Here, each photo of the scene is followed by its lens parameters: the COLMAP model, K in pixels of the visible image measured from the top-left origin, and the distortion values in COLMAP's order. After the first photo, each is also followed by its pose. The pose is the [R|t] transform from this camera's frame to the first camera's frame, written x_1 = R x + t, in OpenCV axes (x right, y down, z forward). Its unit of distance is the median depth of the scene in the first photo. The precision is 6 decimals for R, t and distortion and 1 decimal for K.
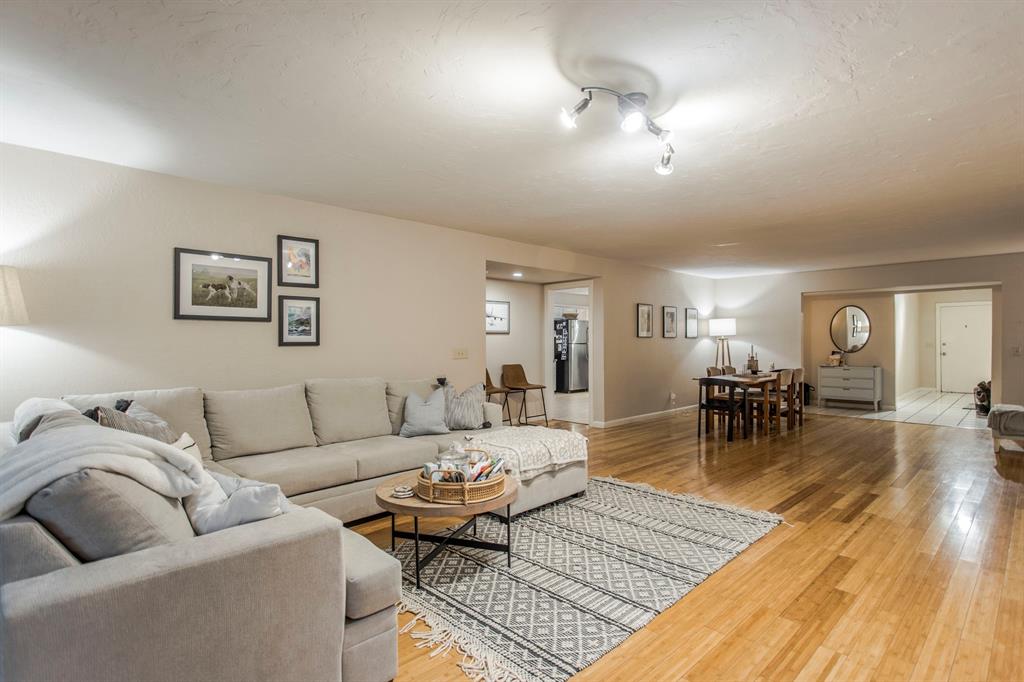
lens RADIAL K [[520.1, 0, 510.5], [0, 520.1, 338.3], [0, 0, 1]] dist [-0.002157, -0.001090]
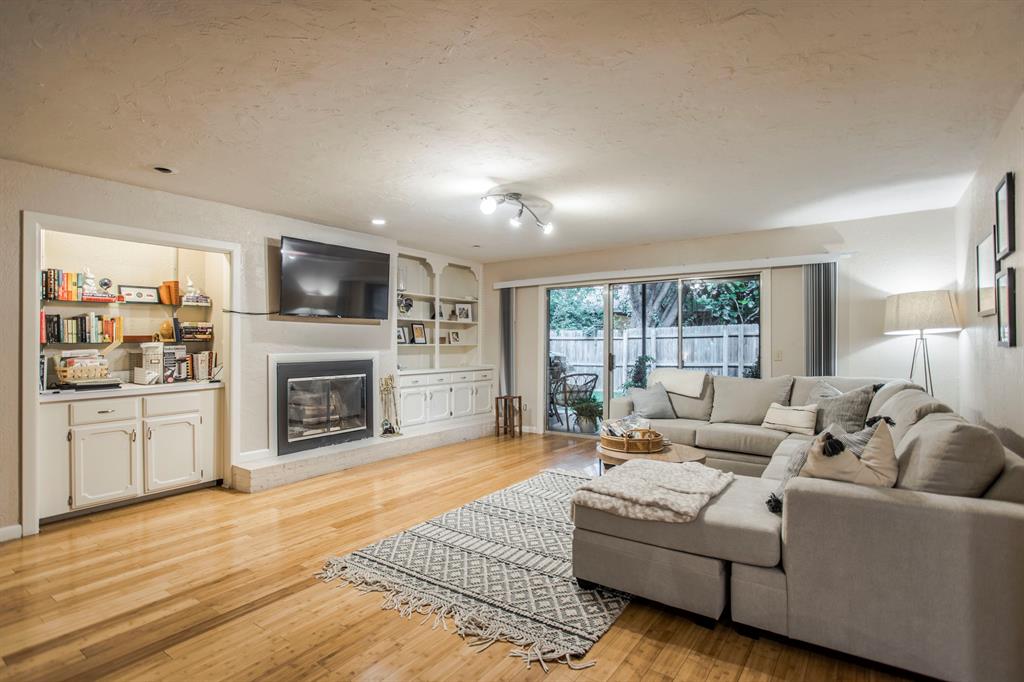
lens RADIAL K [[520.1, 0, 504.4], [0, 520.1, 340.3], [0, 0, 1]] dist [-0.002157, -0.001090]
pose [[-0.986507, 0.002679, -0.163697, 0.509165], [0.004135, 0.999955, -0.008555, 0.010570], [0.163667, -0.009117, -0.986473, 2.476154]]
